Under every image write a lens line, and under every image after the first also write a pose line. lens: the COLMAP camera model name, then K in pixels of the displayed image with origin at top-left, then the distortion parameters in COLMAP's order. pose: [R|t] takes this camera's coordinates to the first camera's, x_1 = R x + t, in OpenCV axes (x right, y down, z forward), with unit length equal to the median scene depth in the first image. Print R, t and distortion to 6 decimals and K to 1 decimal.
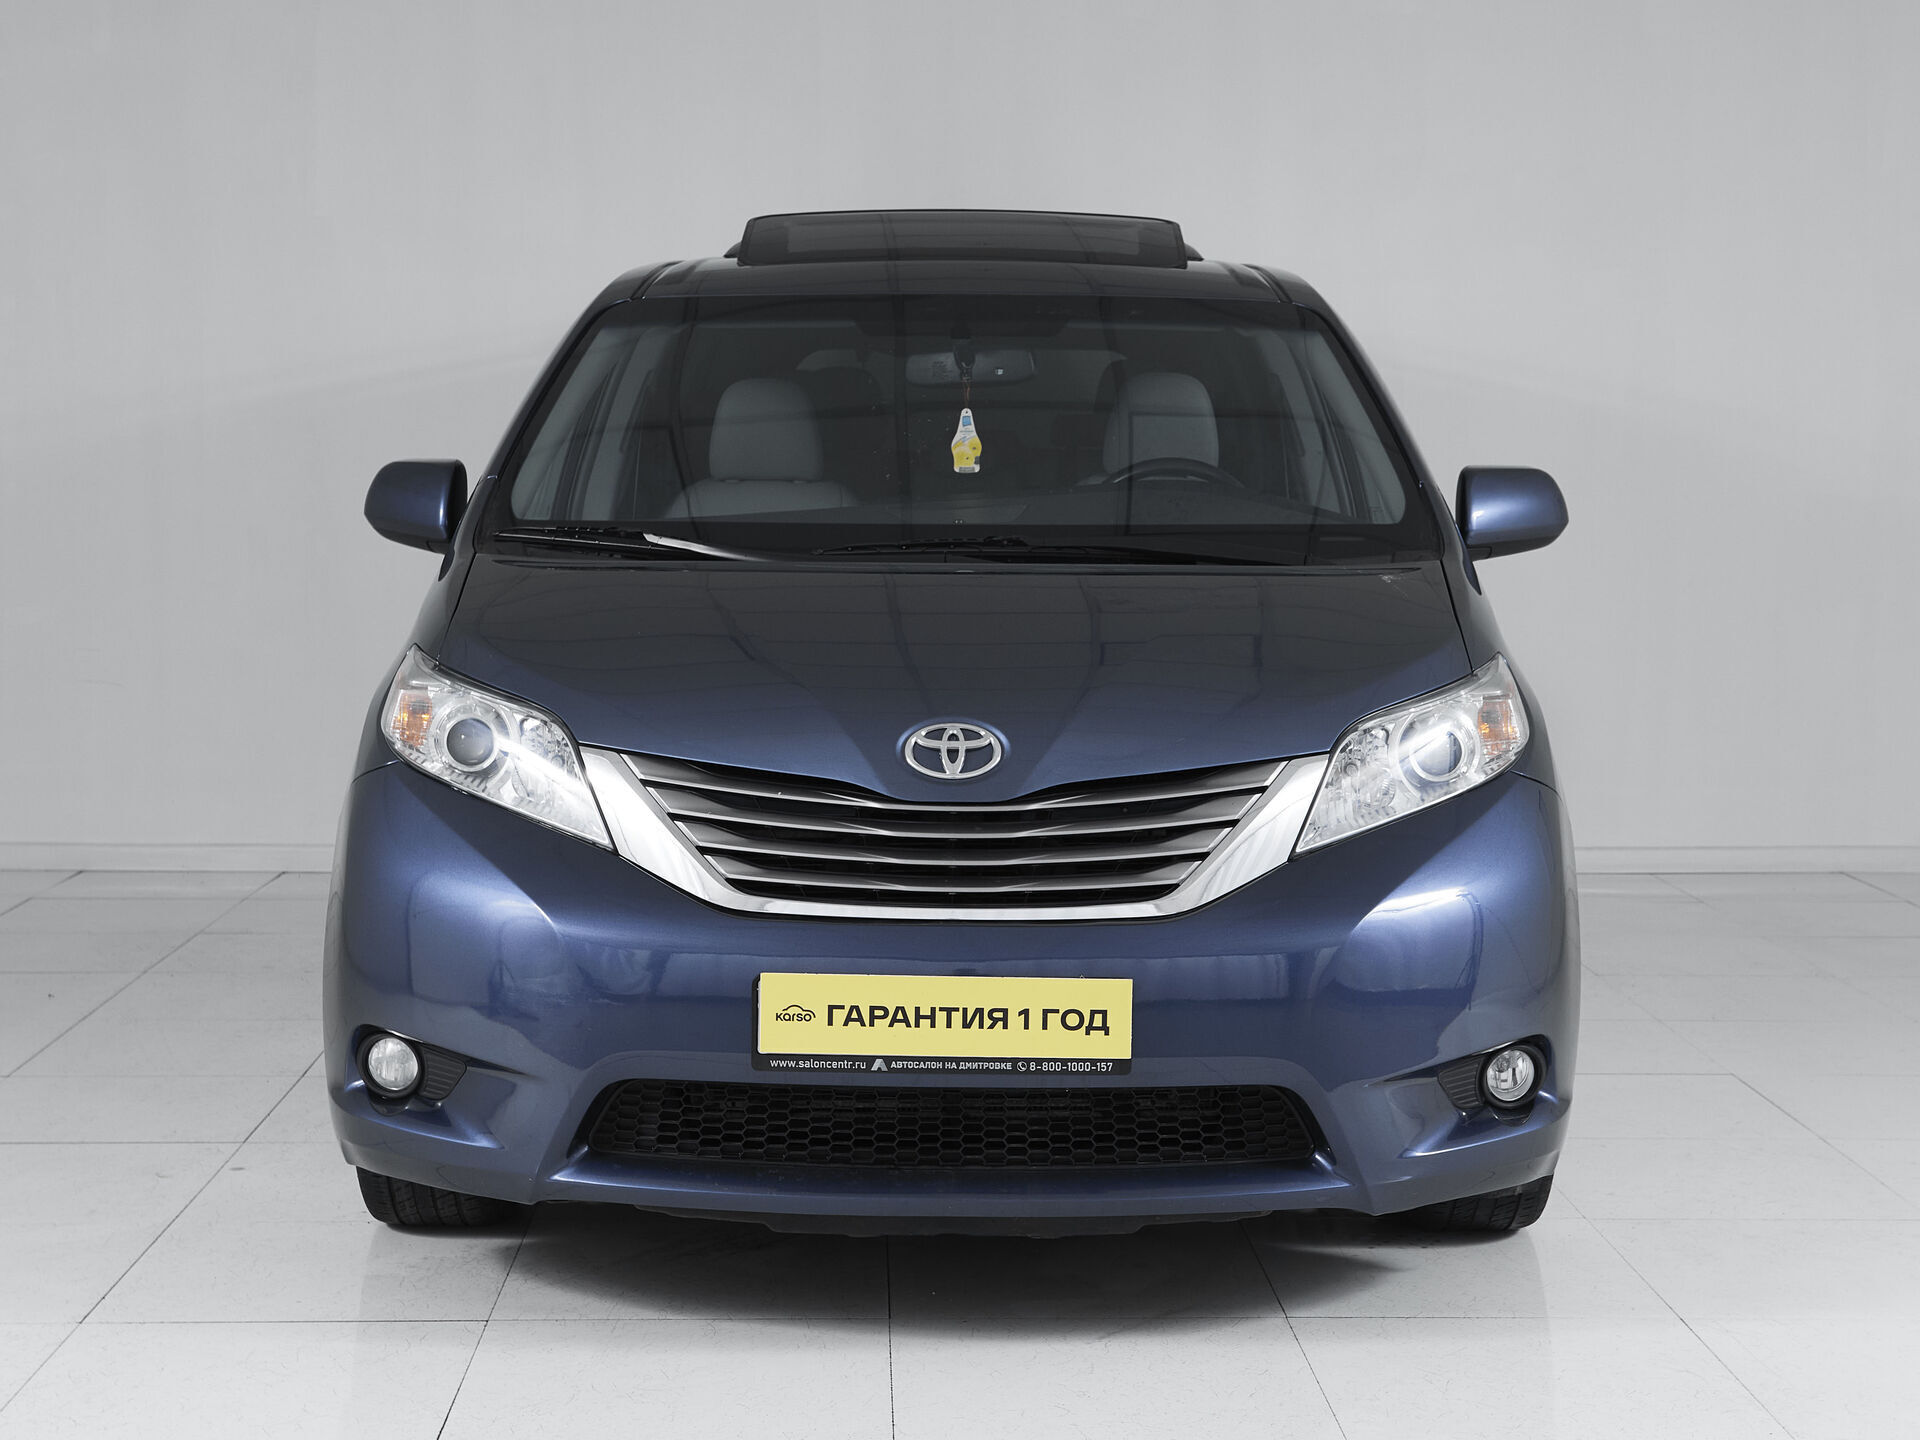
lens RADIAL K [[3020.6, 0, 960.0], [0, 3020.6, 720.0], [0, 0, 1]] dist [0.015475, -0.032512]
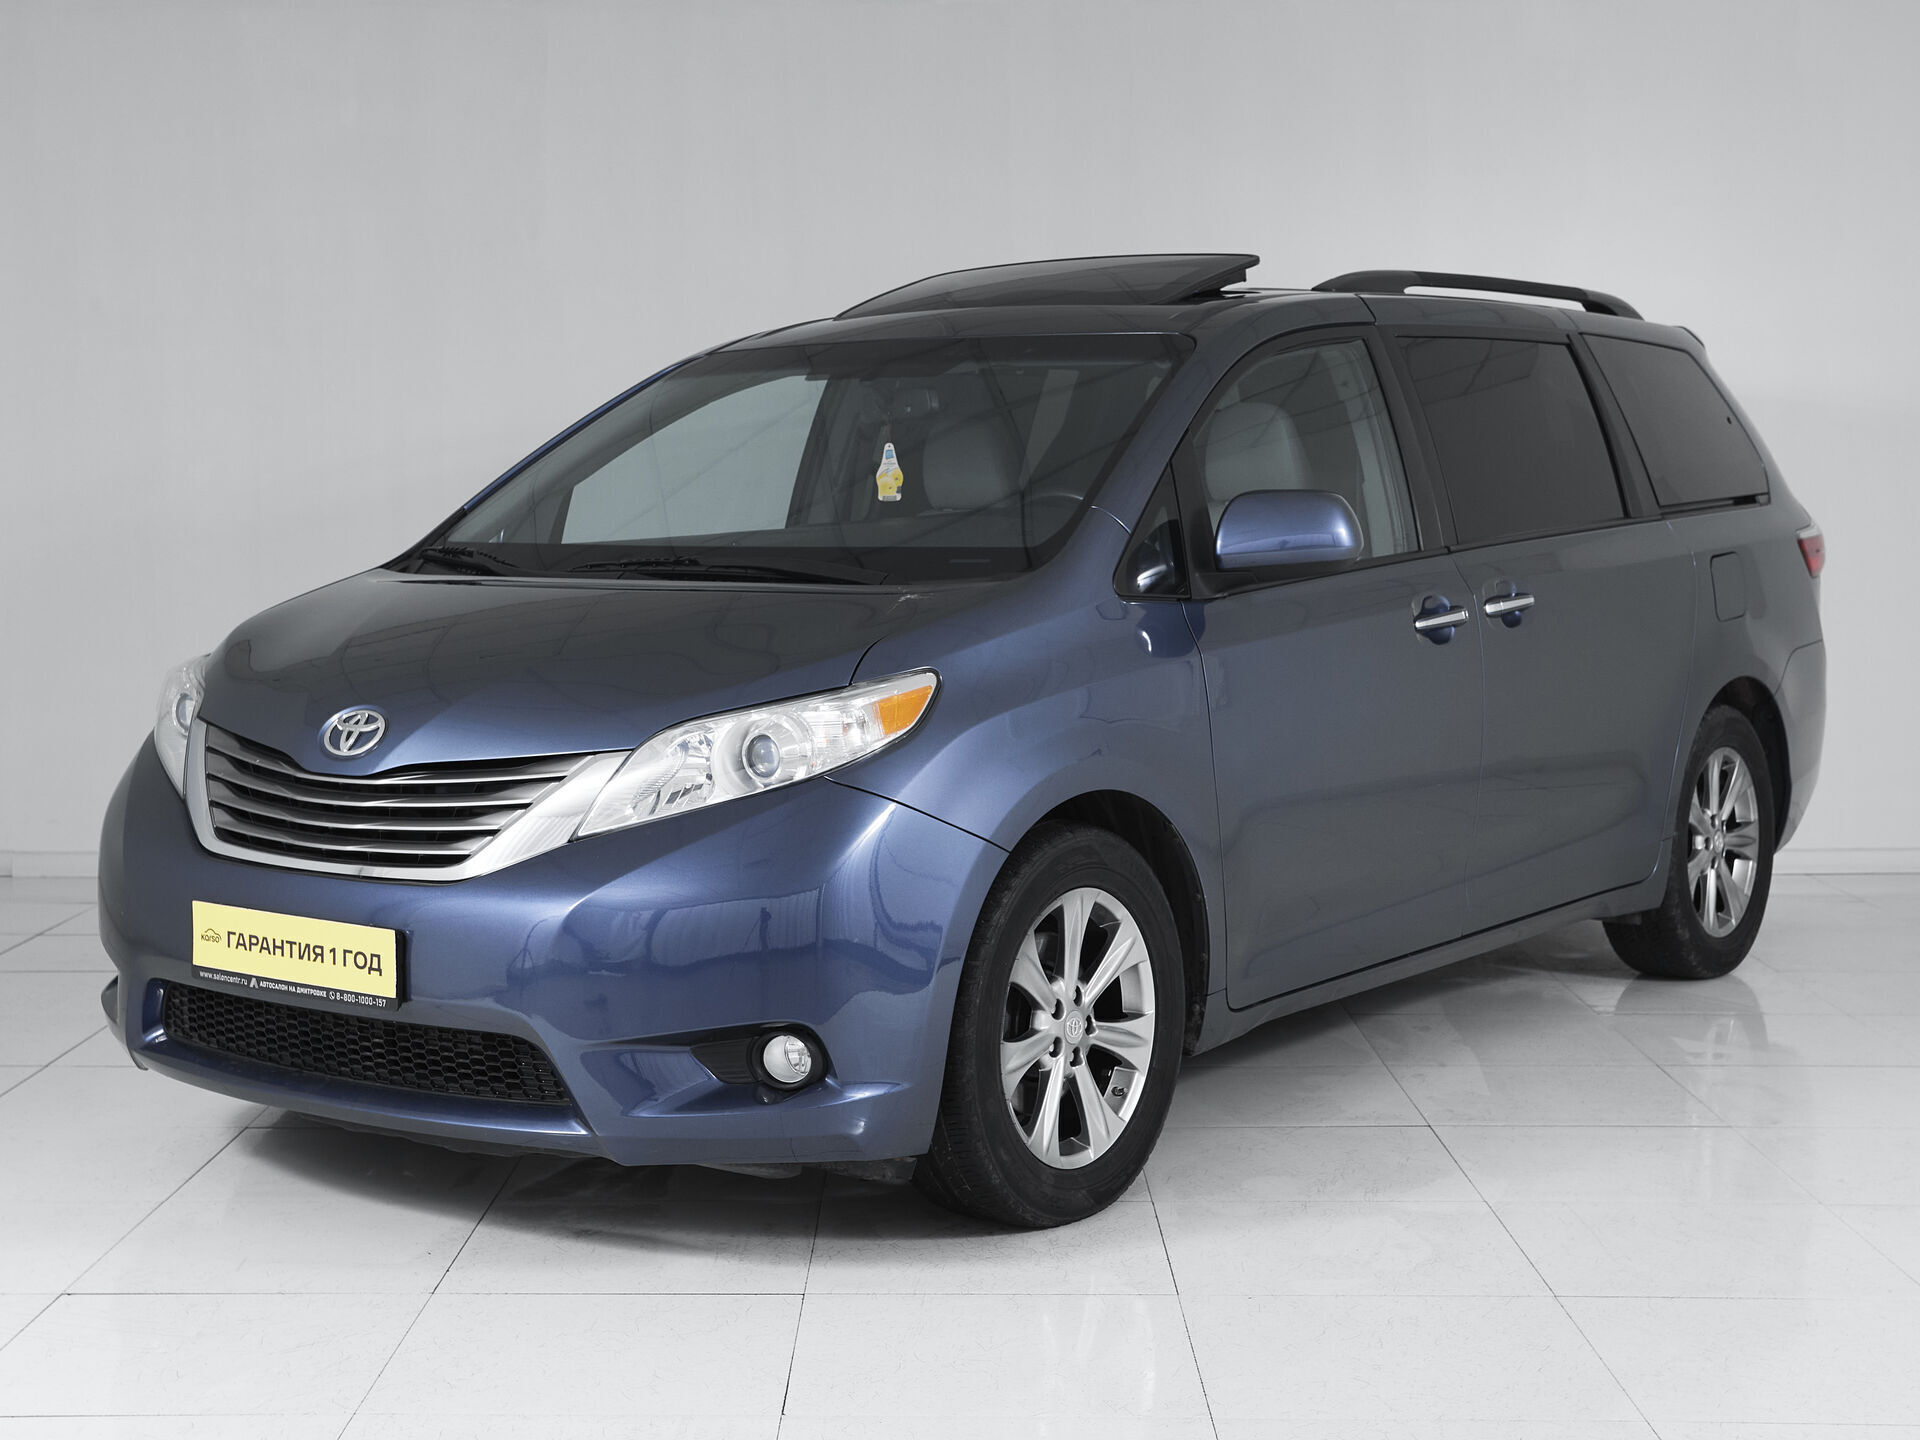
lens RADIAL K [[2943.2, 0, 960.0], [0, 2943.2, 720.0], [0, 0, 1]] dist [-0.122500, -0.001732]
pose [[0.812059, 0.039034, -0.582268, 0.879904], [-0.043994, 0.999016, 0.005615, -0.012178], [0.581914, 0.021057, 0.812978, 0.192814]]
